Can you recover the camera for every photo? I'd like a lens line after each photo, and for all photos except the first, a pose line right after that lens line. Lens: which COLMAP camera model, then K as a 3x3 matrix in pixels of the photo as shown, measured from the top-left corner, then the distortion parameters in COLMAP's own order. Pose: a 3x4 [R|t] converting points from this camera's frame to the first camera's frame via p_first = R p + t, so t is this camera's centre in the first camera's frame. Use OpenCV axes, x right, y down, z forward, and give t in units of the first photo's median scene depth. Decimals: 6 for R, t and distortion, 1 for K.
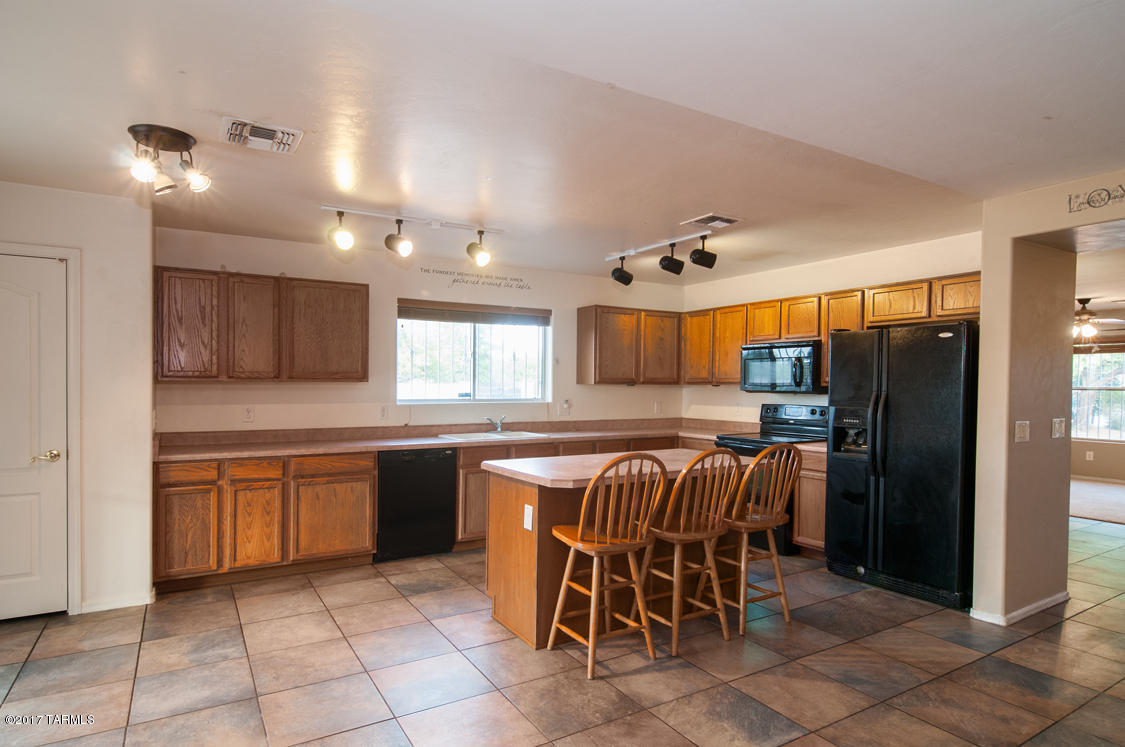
lens RADIAL K [[615.3, 0, 565.2], [0, 615.3, 388.9], [0, 0, 1]] dist [0.001386, -0.008889]
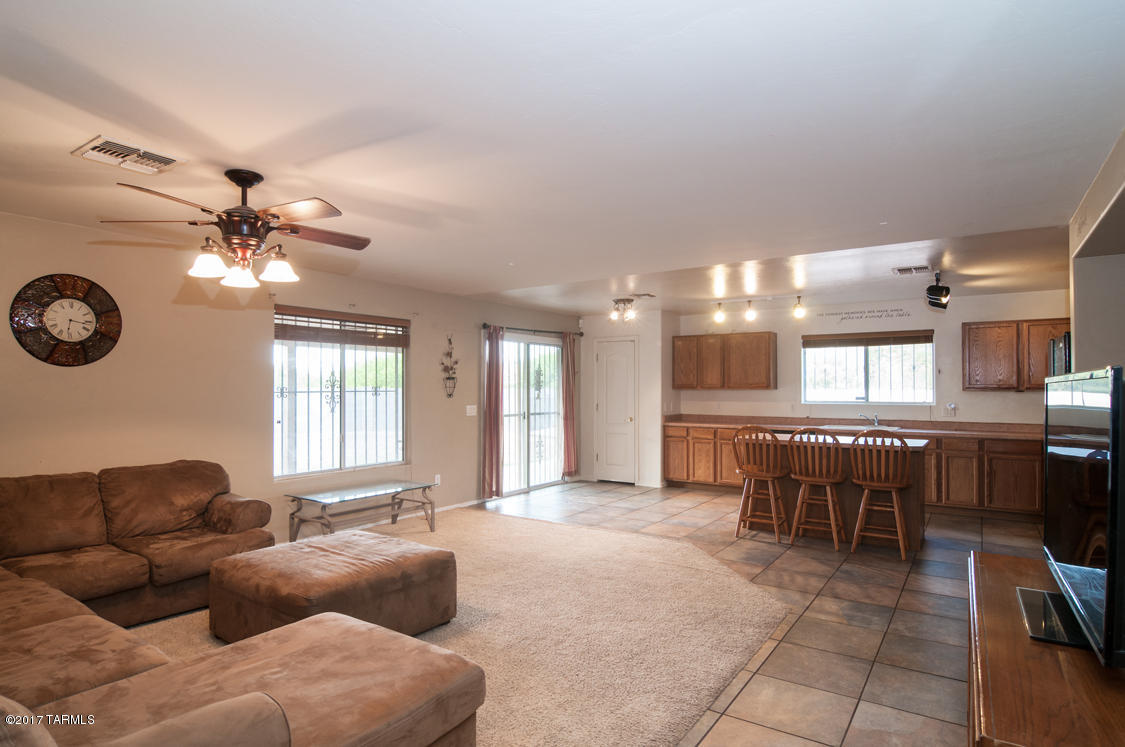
lens RADIAL K [[615.3, 0, 565.2], [0, 615.3, 388.9], [0, 0, 1]] dist [0.001386, -0.008889]
pose [[0.416547, -0.004539, -0.909103, 0.958294], [-0.006583, 0.999946, -0.008008, 0.004298], [0.909090, 0.009320, 0.416495, -0.207714]]
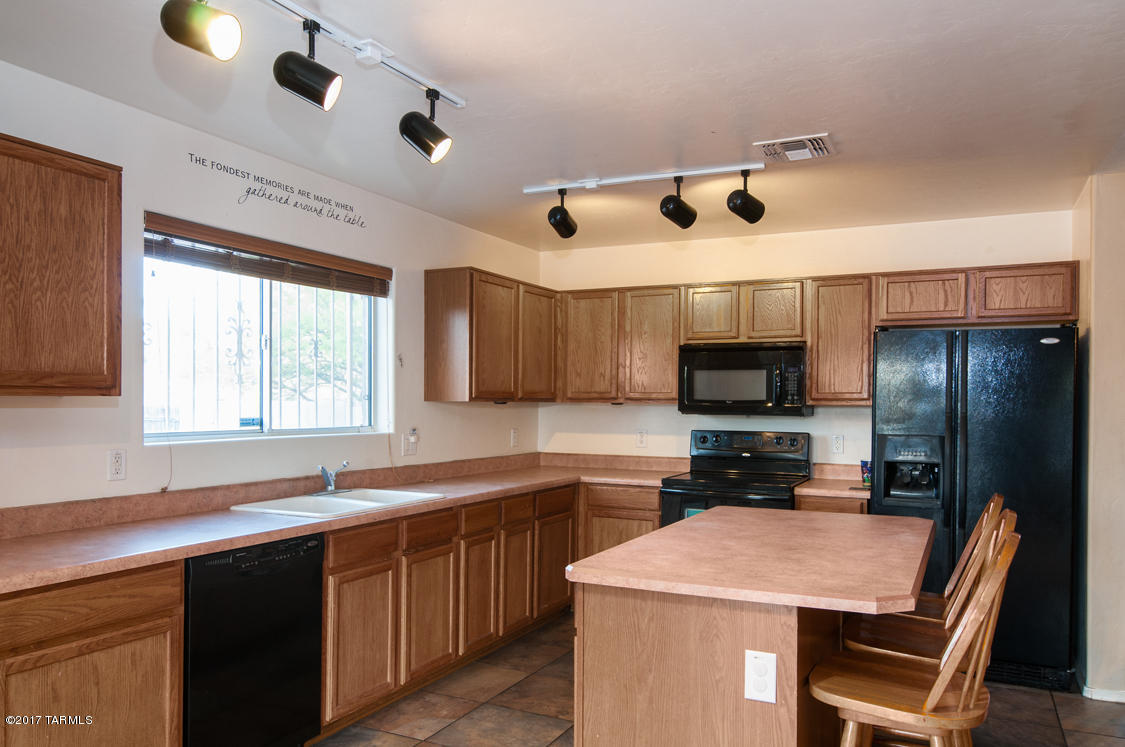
lens RADIAL K [[822.4, 0, 562.4], [0, 822.4, 402.7], [0, 0, 1]] dist [0.002746, -0.002382]
pose [[0.845024, 0.001339, 0.534727, -0.360266], [0.000357, 0.999995, -0.003068, -0.004853], [-0.534728, 0.002784, 0.845020, 0.348416]]
